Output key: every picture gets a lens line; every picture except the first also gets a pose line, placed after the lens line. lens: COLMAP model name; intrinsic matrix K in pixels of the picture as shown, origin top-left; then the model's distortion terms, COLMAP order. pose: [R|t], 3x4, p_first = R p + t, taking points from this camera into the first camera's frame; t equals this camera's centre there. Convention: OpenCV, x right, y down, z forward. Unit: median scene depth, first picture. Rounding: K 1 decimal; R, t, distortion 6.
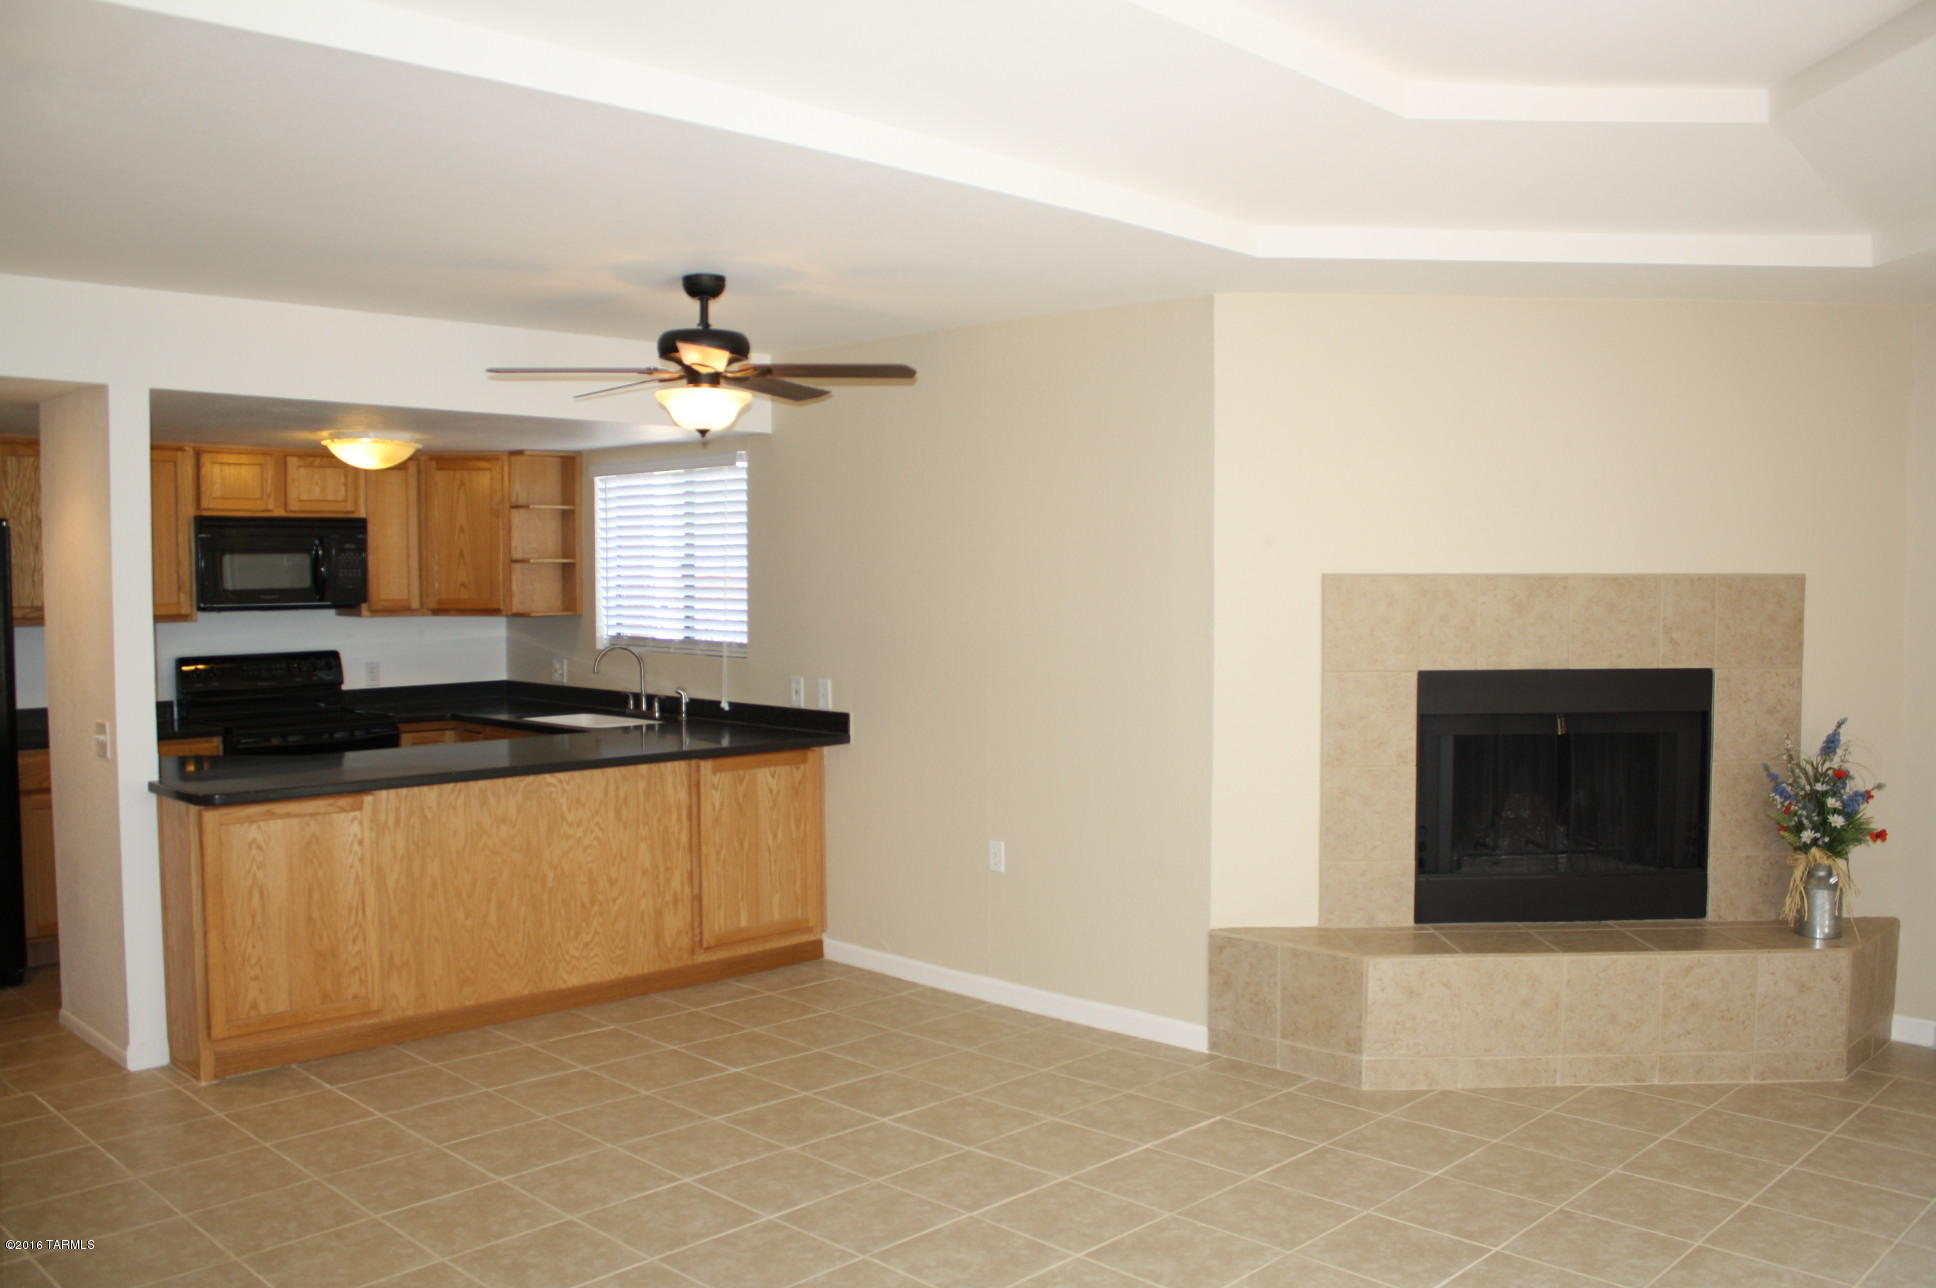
lens RADIAL K [[1627.1, 0, 973.8], [0, 1627.1, 652.1], [0, 0, 1]] dist [-0.152171, 0.111275]
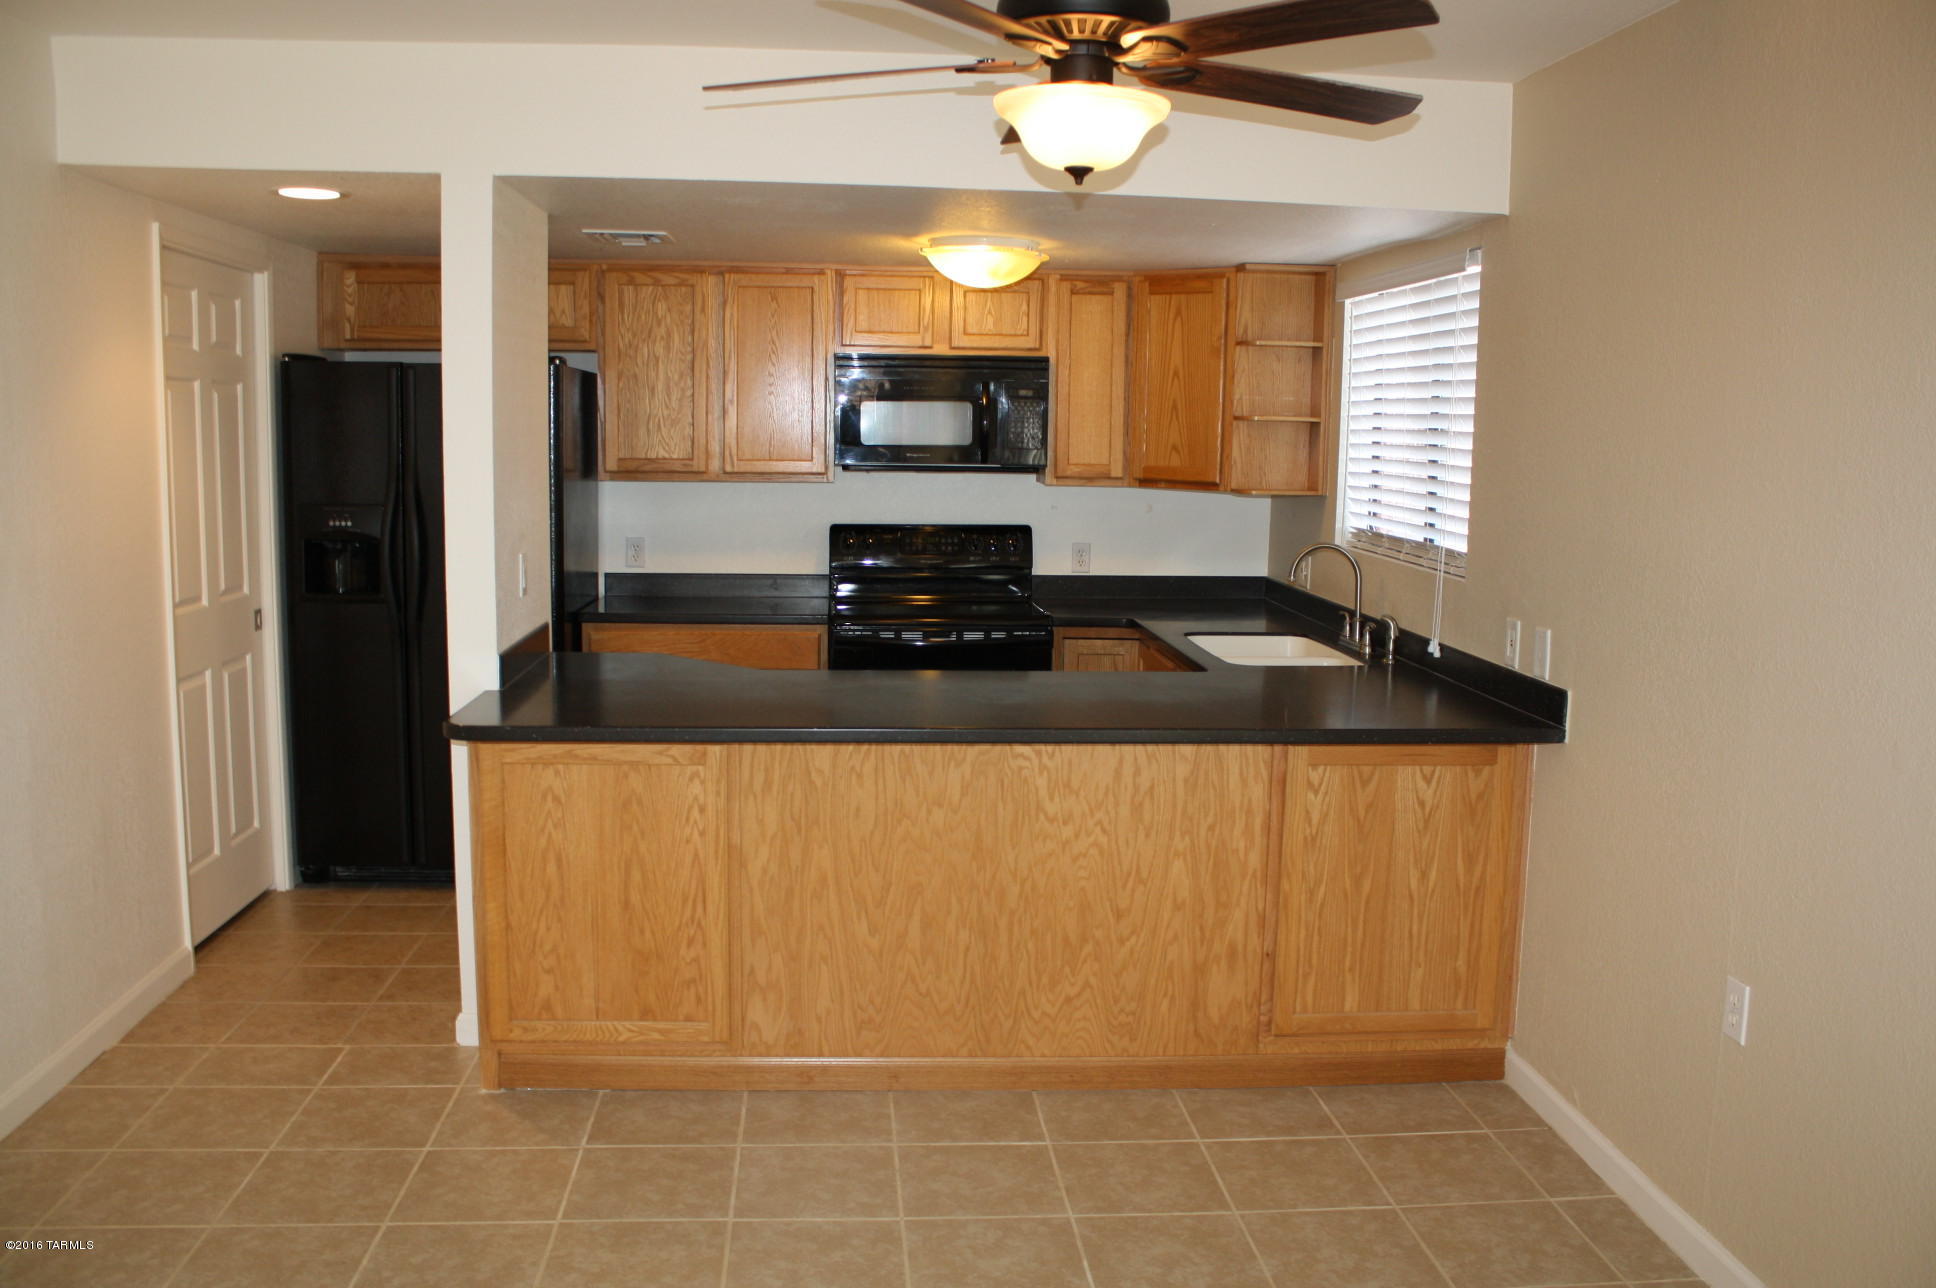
lens RADIAL K [[1627.1, 0, 973.8], [0, 1627.1, 652.1], [0, 0, 1]] dist [-0.152171, 0.111275]
pose [[0.759590, 0.106790, -0.641575, 0.138808], [-0.053232, 0.993327, 0.102316, -0.025715], [0.648220, -0.043566, 0.760206, 0.470540]]
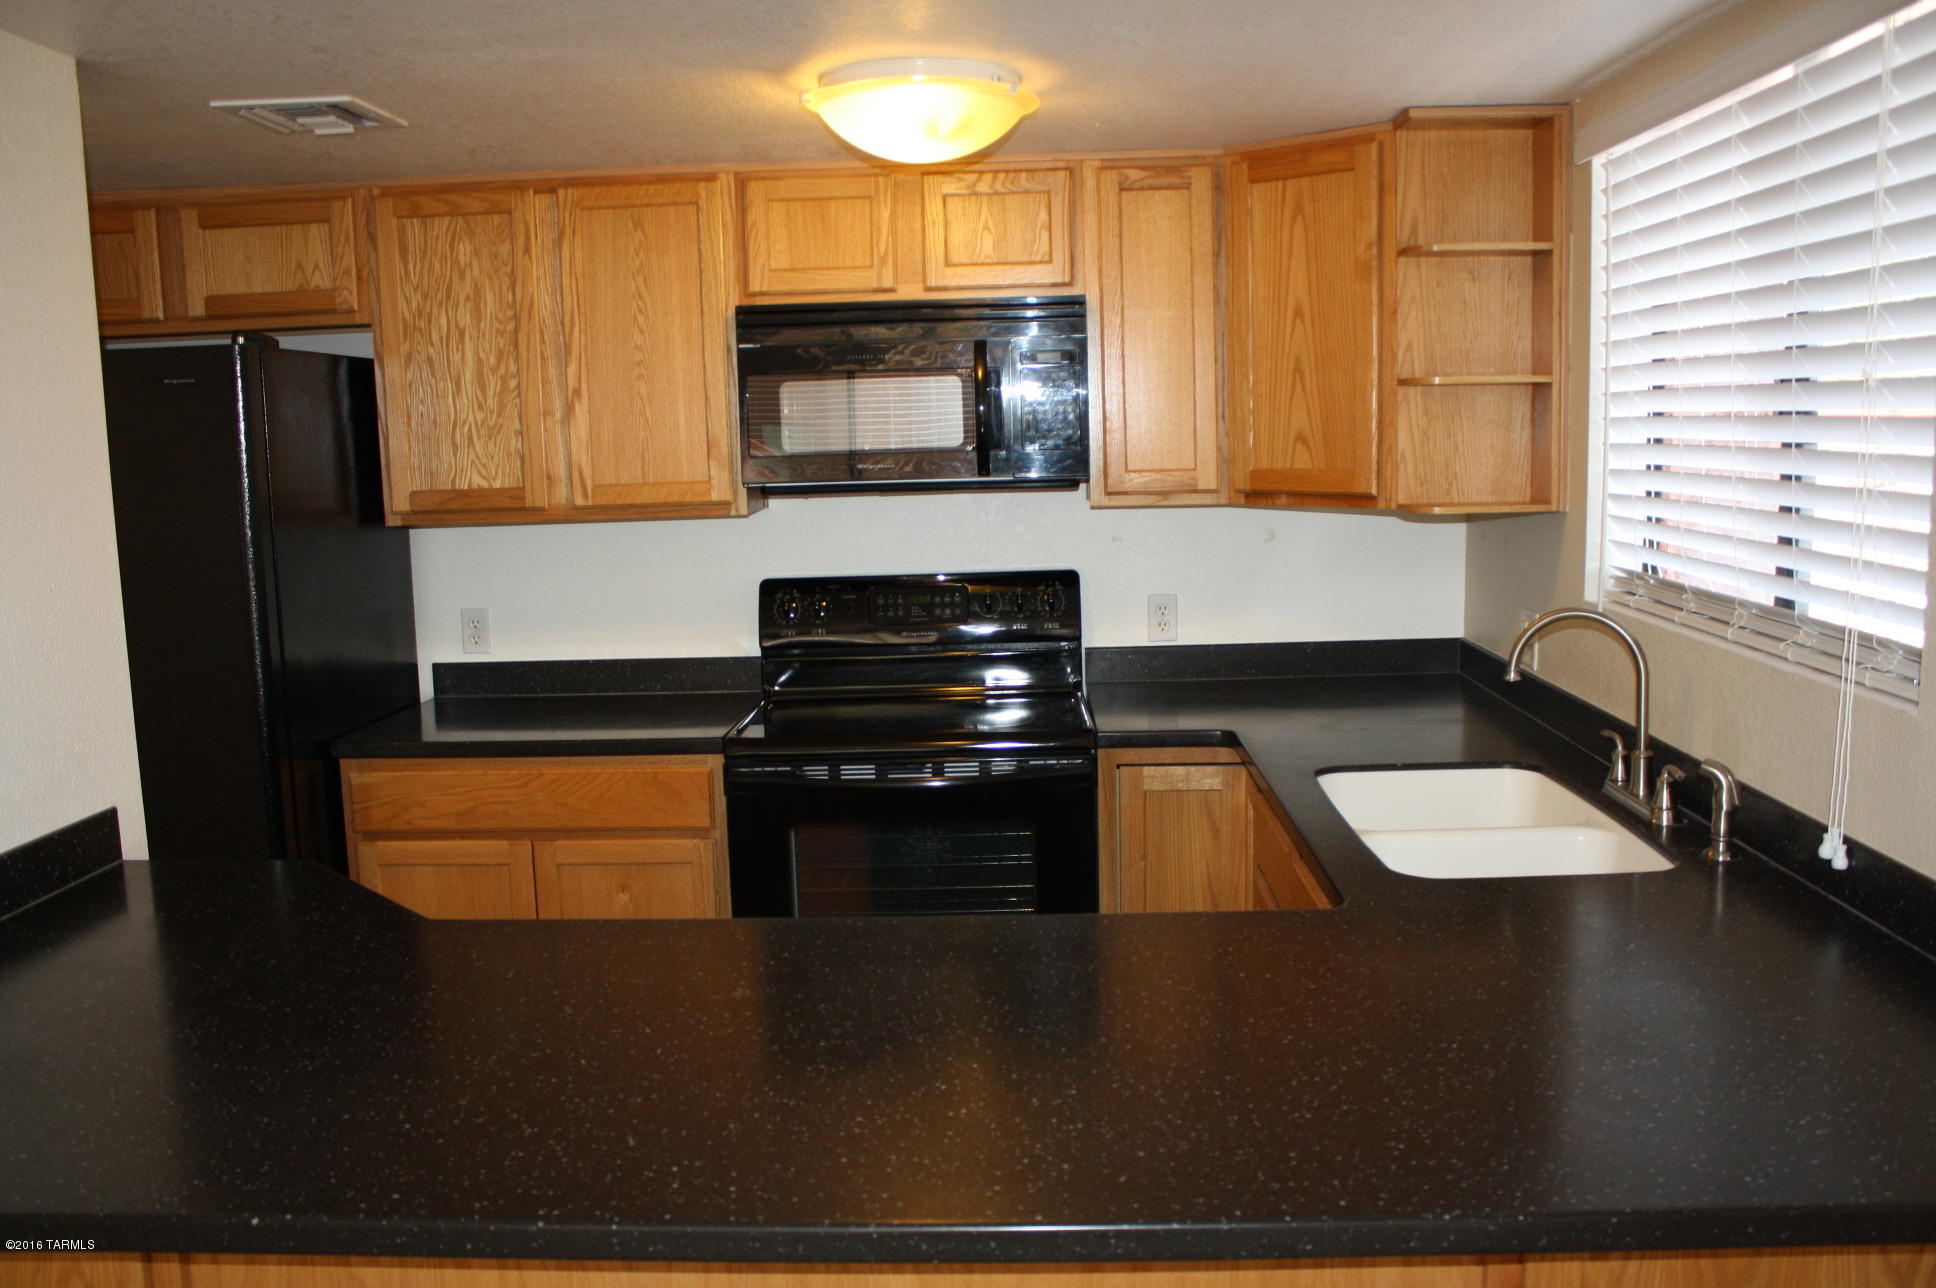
lens RADIAL K [[1627.1, 0, 973.8], [0, 1627.1, 652.1], [0, 0, 1]] dist [-0.152171, 0.111275]
pose [[0.683247, 0.087773, -0.724892, -0.066003], [-0.014437, 0.994179, 0.106772, -0.038409], [0.730044, -0.062487, 0.680537, 0.818171]]
